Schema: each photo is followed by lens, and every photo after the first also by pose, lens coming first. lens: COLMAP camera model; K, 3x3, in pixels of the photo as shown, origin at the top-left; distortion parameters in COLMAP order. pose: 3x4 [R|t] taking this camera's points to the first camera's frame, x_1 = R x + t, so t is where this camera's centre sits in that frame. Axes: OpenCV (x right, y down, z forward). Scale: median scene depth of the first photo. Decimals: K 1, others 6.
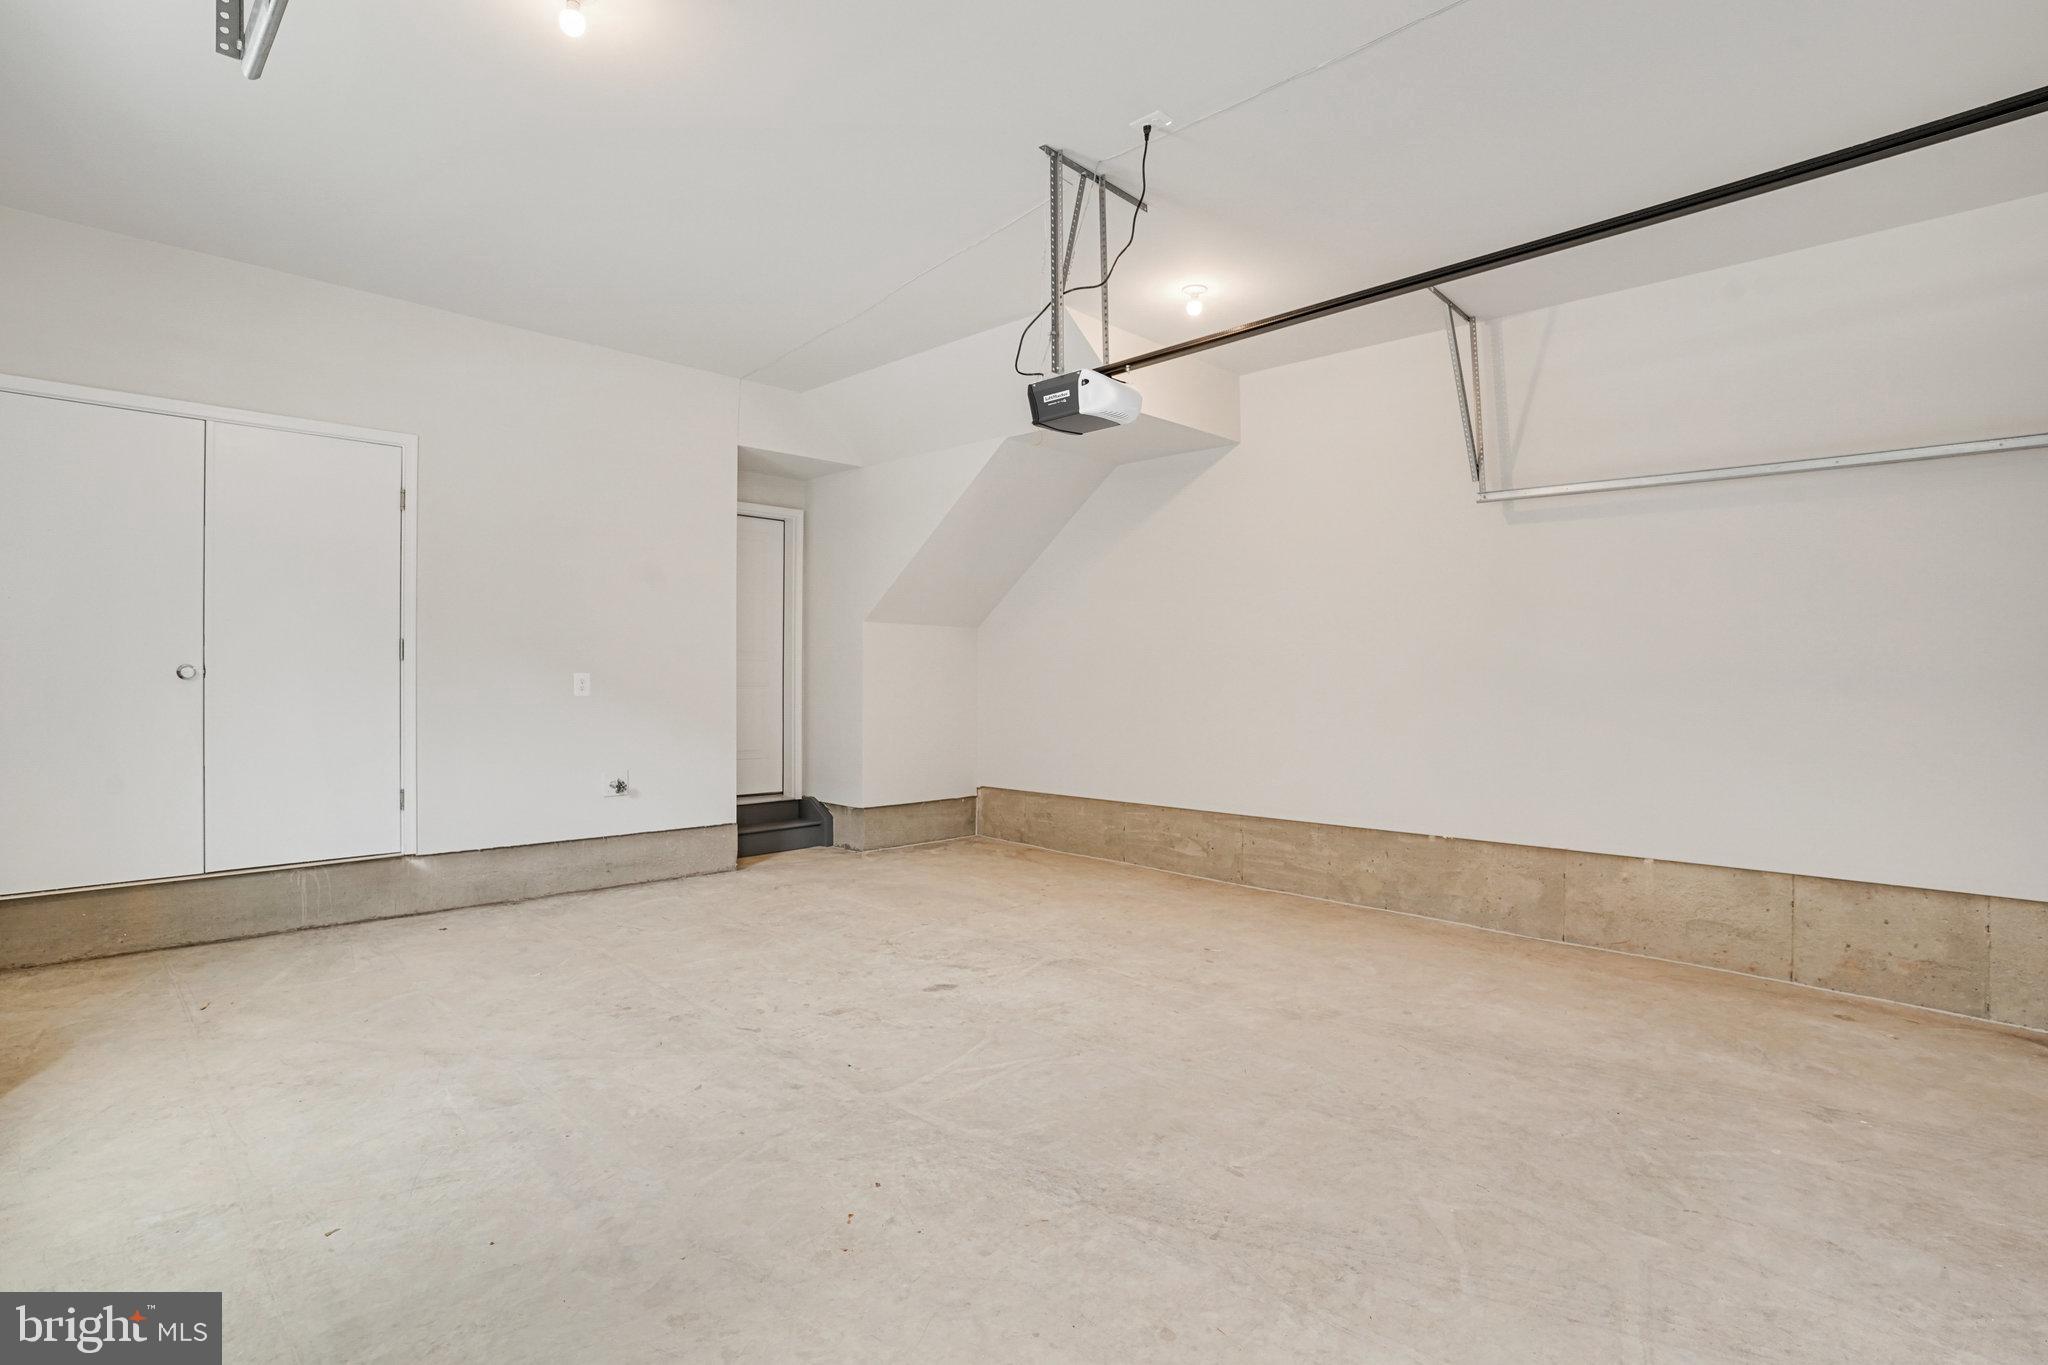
lens RADIAL K [[1025.1, 0, 1021.1], [0, 1025.1, 672.7], [0, 0, 1]] dist [-0.030222, 0.017090]
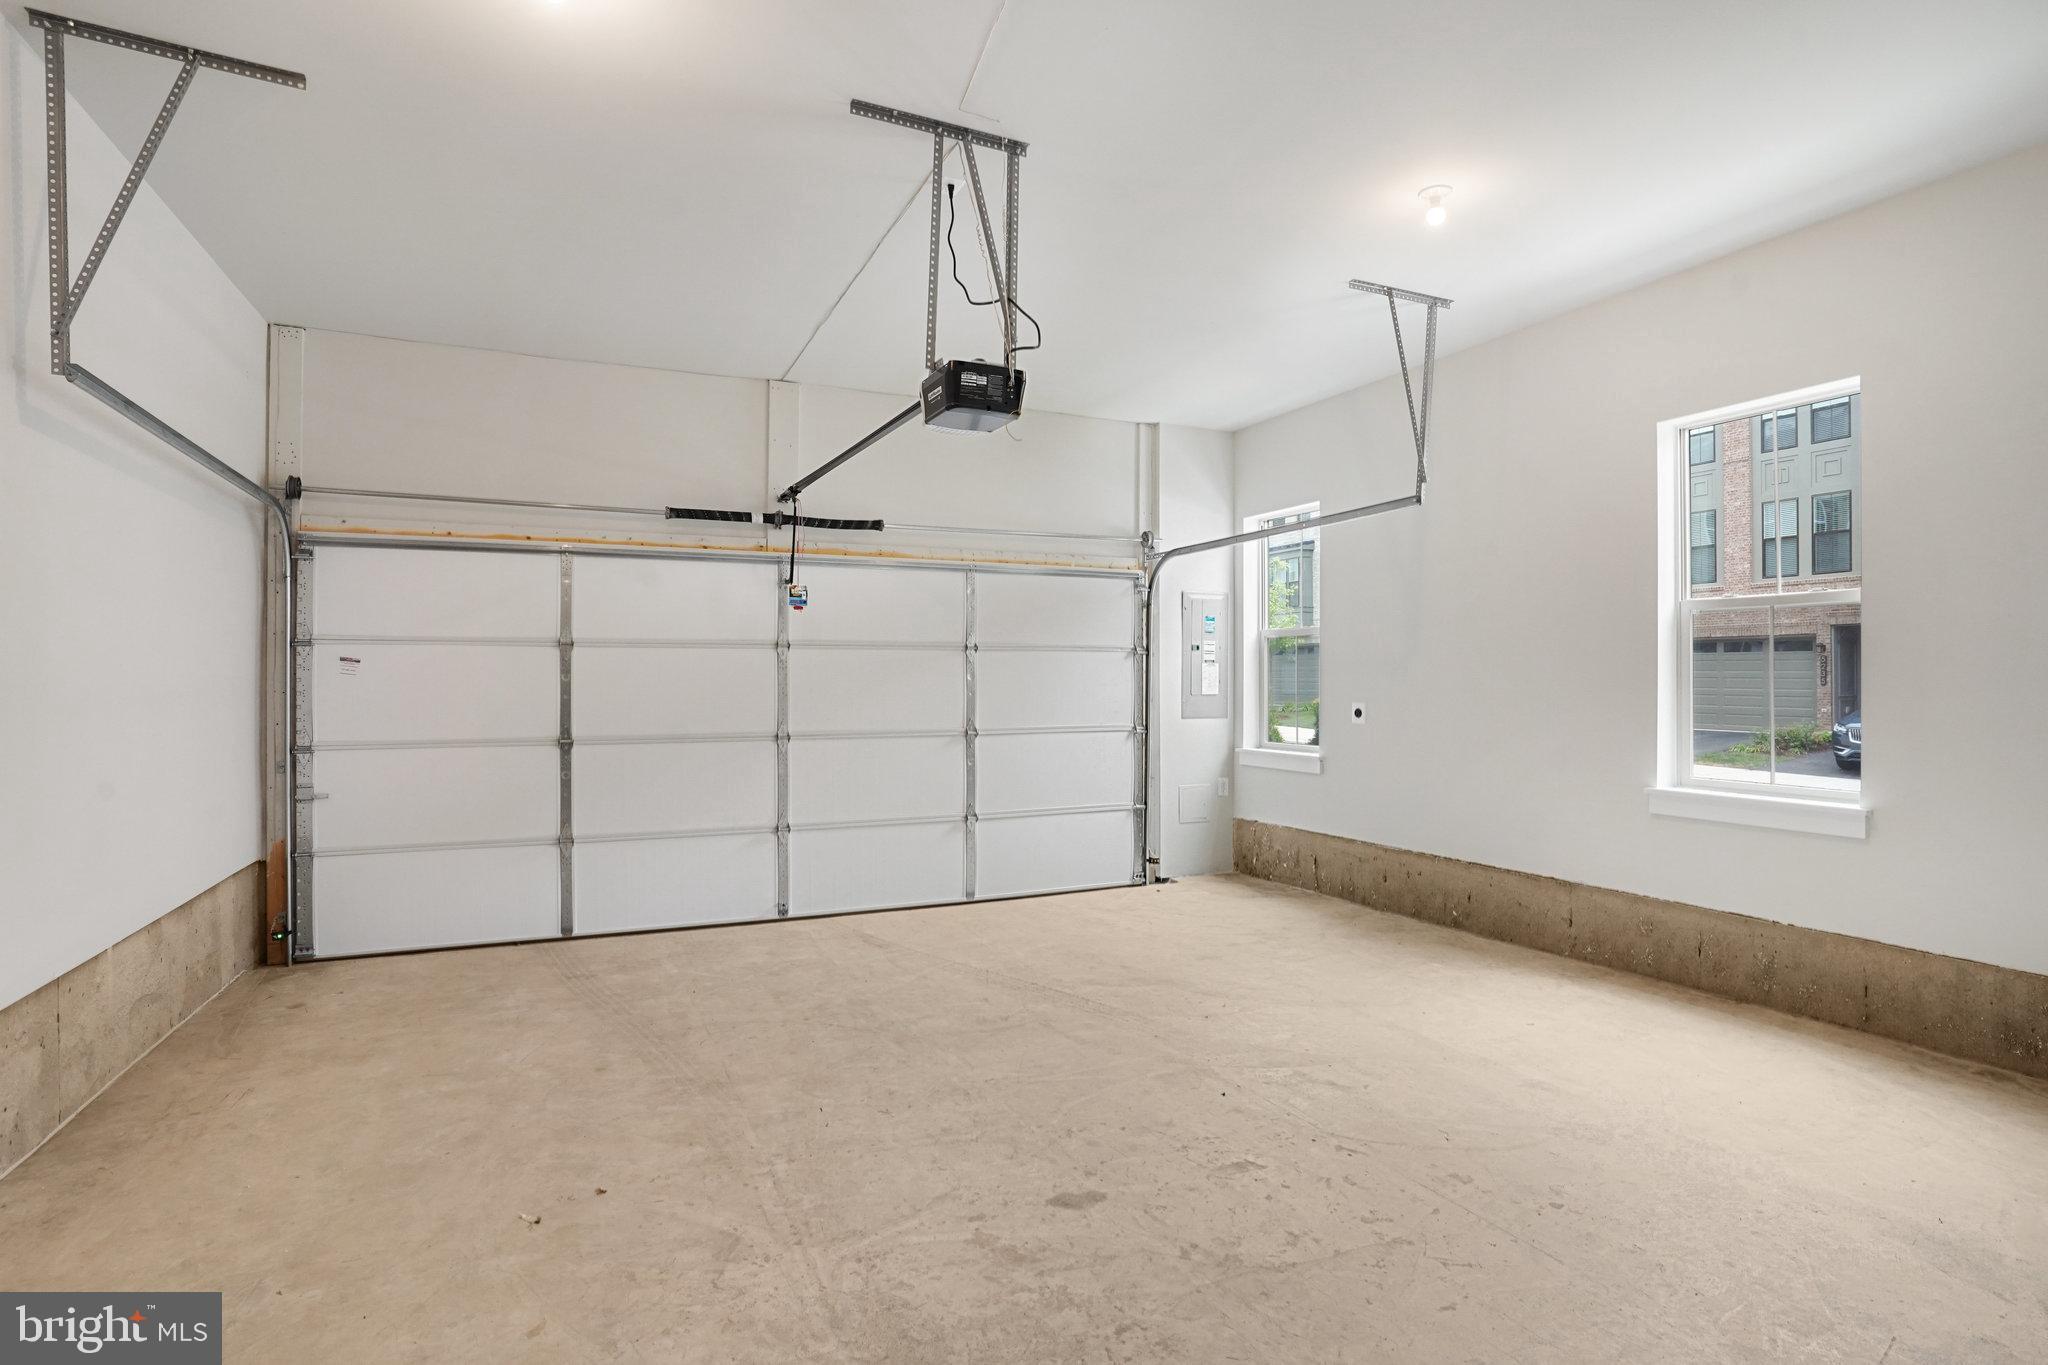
lens RADIAL K [[1025.1, 0, 1021.1], [0, 1025.1, 672.7], [0, 0, 1]] dist [-0.030222, 0.017090]
pose [[-0.934538, -0.005823, 0.355817, -0.283396], [-0.009184, 0.999928, -0.007757, -0.012777], [-0.355746, -0.010517, -0.934524, 1.693797]]
